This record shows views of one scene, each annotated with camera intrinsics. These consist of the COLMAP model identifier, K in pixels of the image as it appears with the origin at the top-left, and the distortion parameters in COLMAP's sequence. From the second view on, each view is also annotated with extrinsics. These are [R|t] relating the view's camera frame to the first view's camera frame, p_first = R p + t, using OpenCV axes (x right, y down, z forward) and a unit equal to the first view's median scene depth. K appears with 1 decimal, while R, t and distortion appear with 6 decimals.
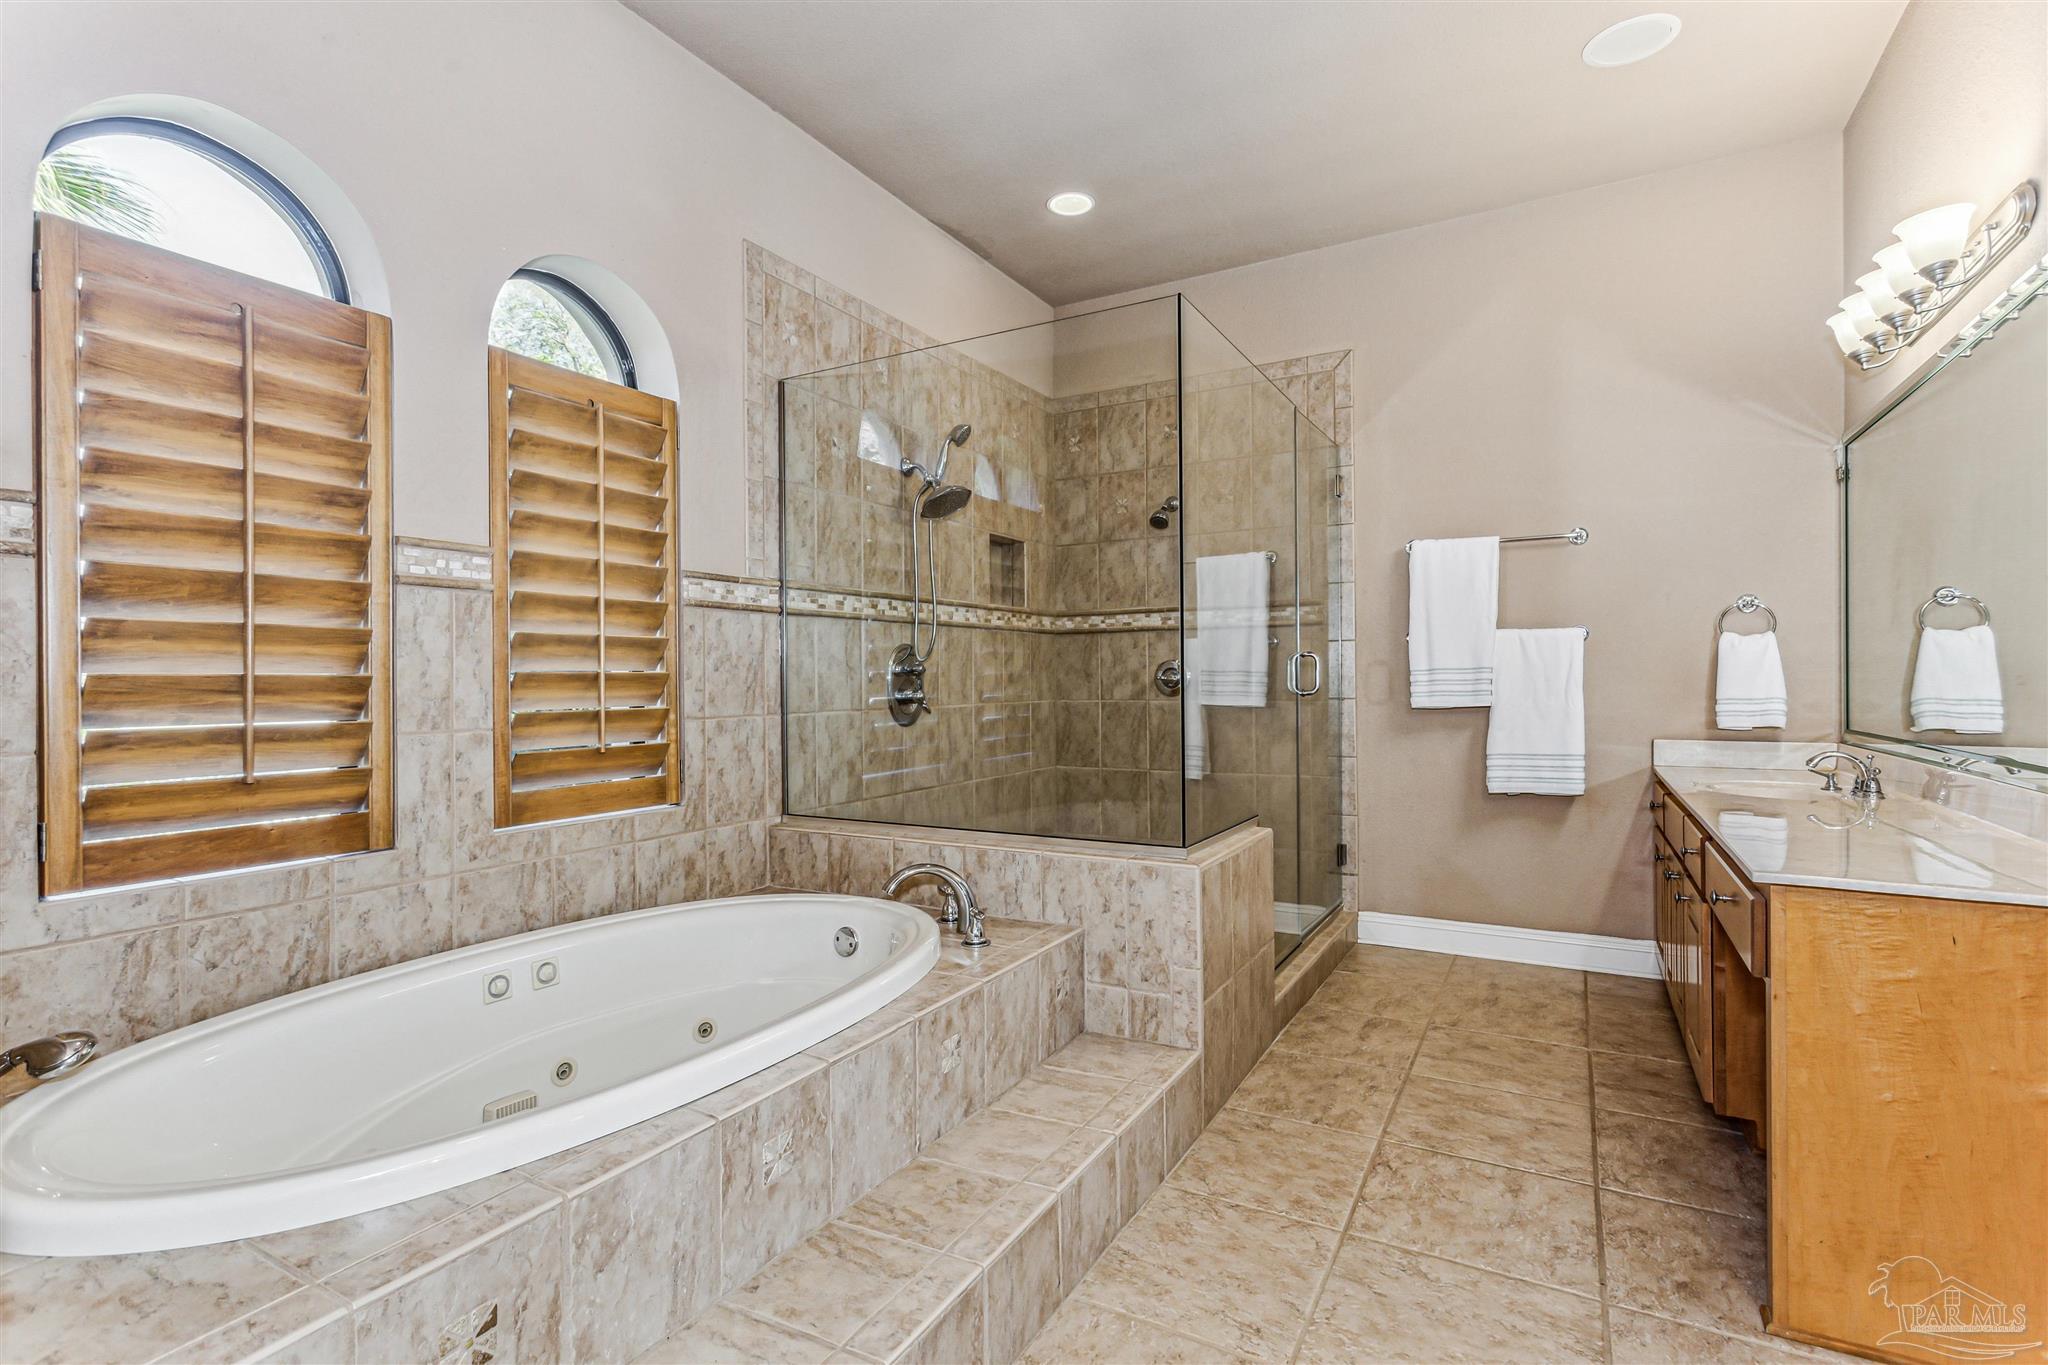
lens RADIAL K [[992.0, 0, 1026.0], [0, 992.0, 688.7], [0, 0, 1]] dist [0.002821, 0.000904]
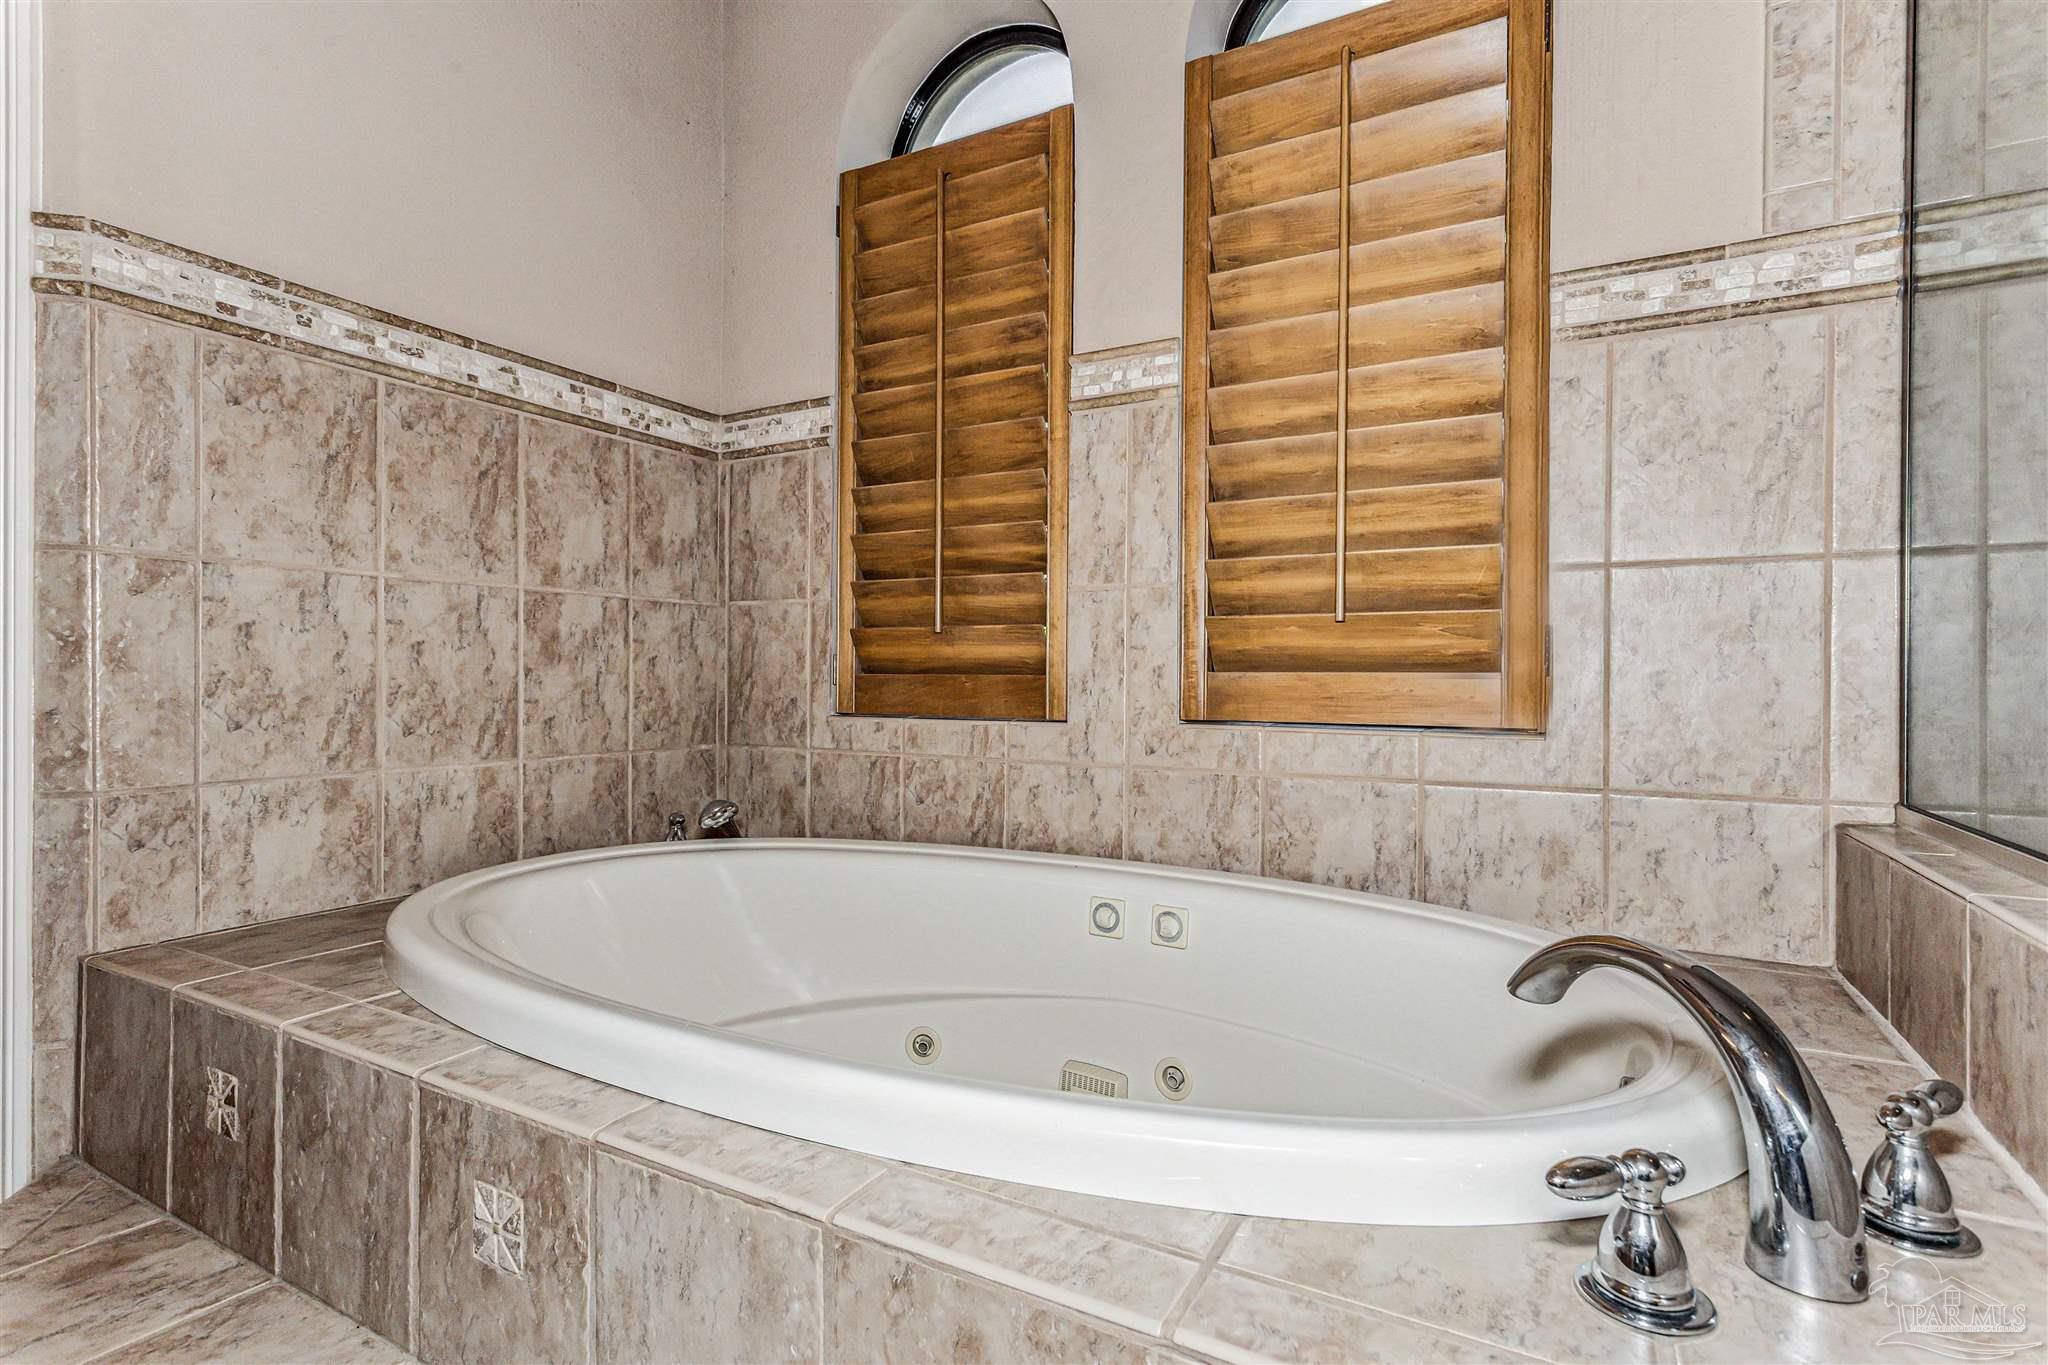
lens RADIAL K [[997.6, 0, 1027.3], [0, 997.6, 679.0], [0, 0, 1]] dist [0.003276, 0.001173]
pose [[-0.008845, 0.009370, -0.999917, 0.163929], [-0.016034, 0.999826, 0.009511, 0.083614], [0.999832, 0.016116, -0.008693, 0.698804]]
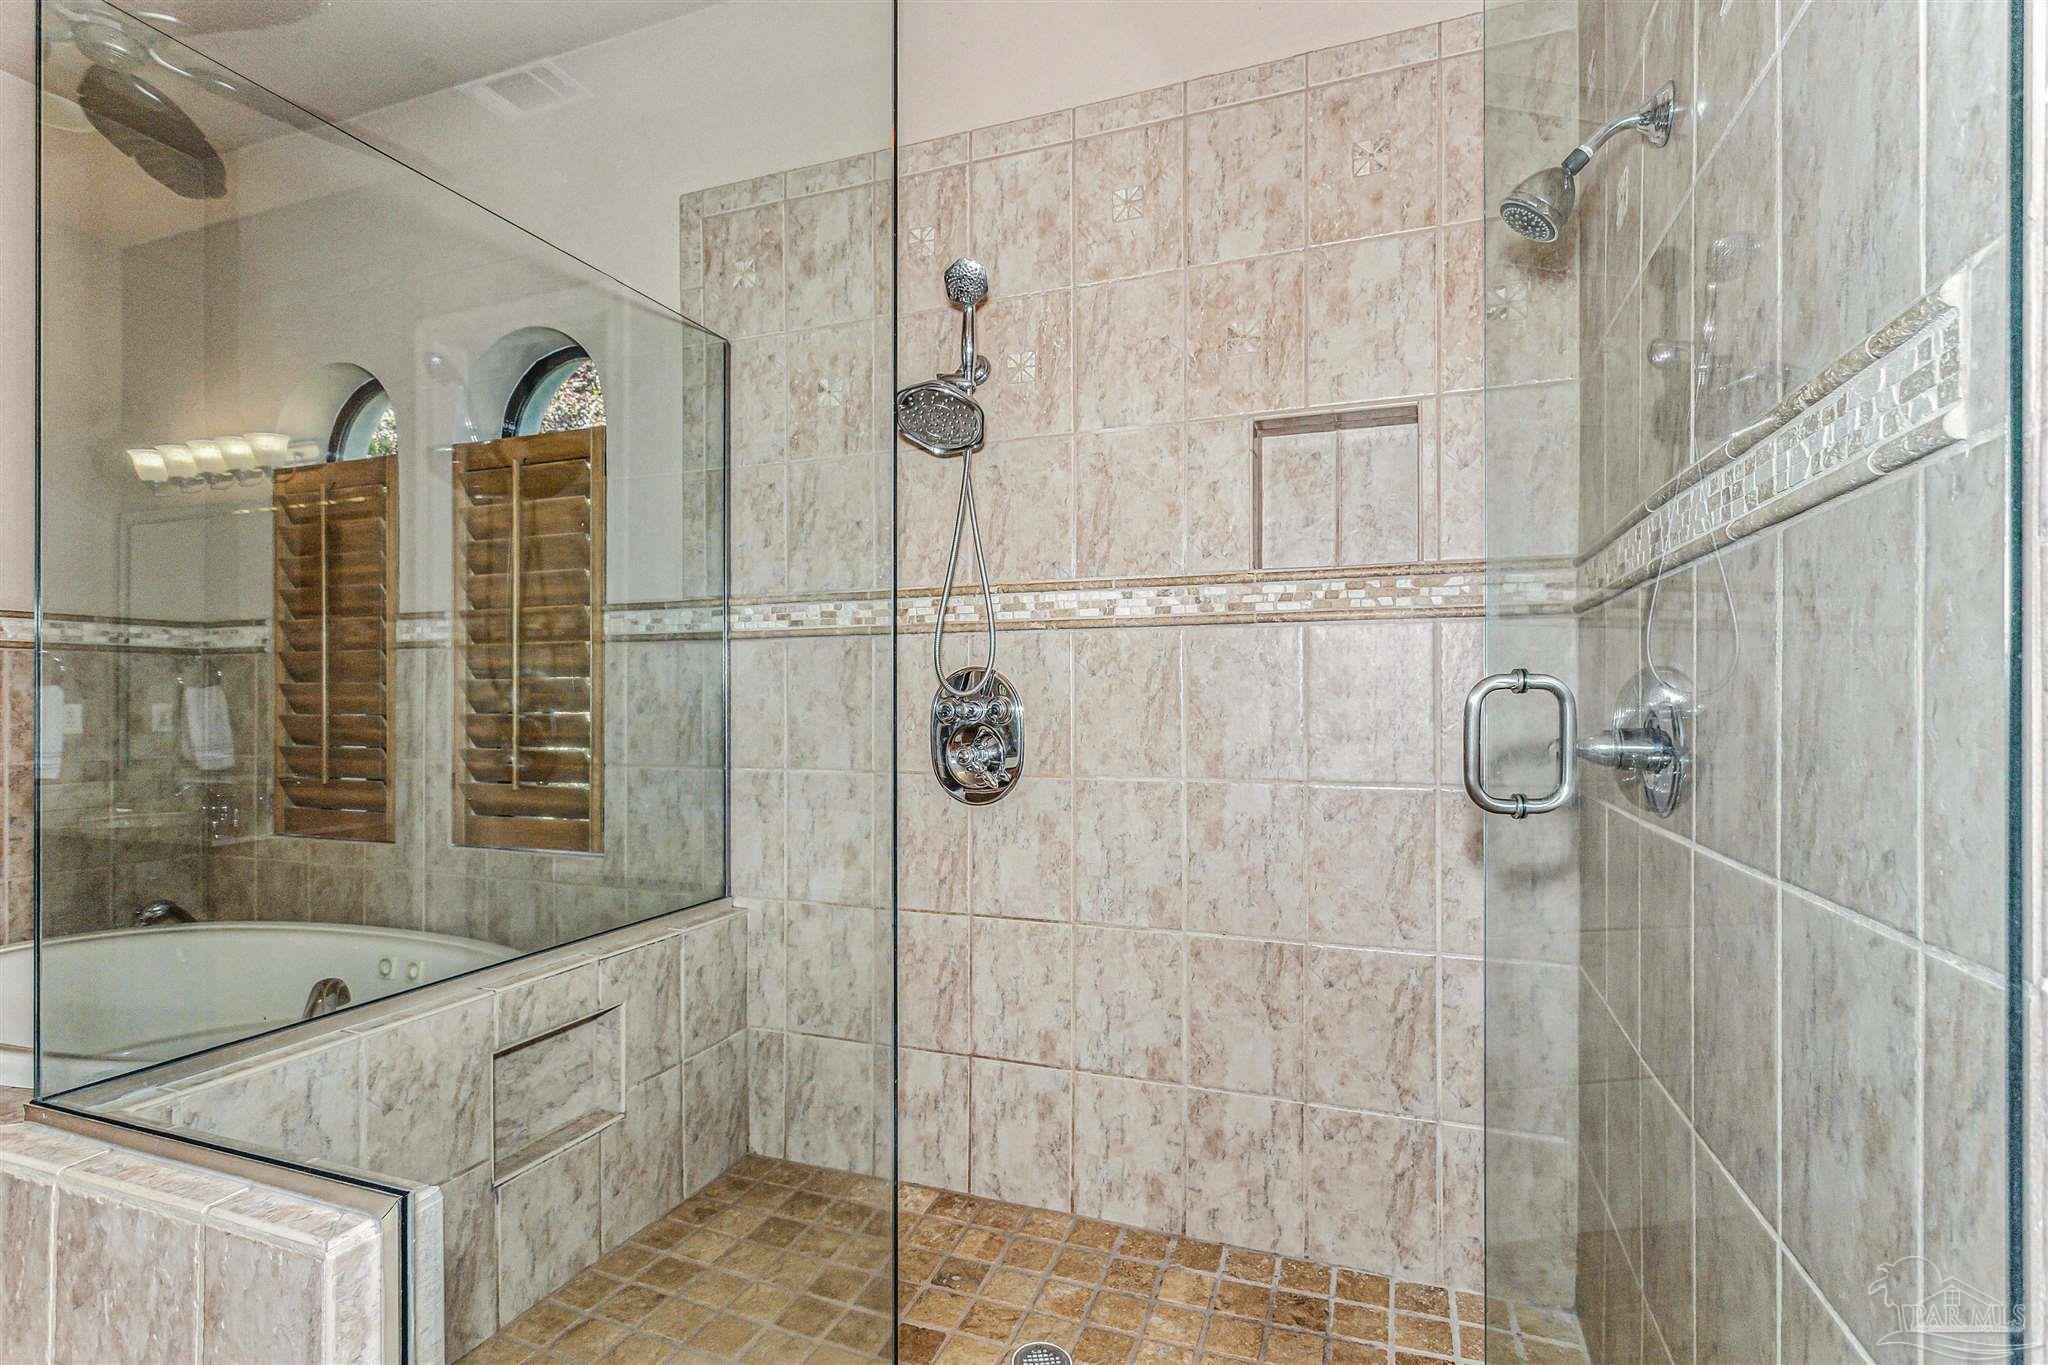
lens RADIAL K [[980.7, 0, 1025.3], [0, 980.7, 695.0], [0, 0, 1]] dist [-0.000764, 0.000310]
pose [[0.142022, 0.000516, -0.989863, 0.588353], [-0.008839, 0.999961, -0.000747, -0.035290], [0.989824, 0.008855, 0.142021, 1.193728]]
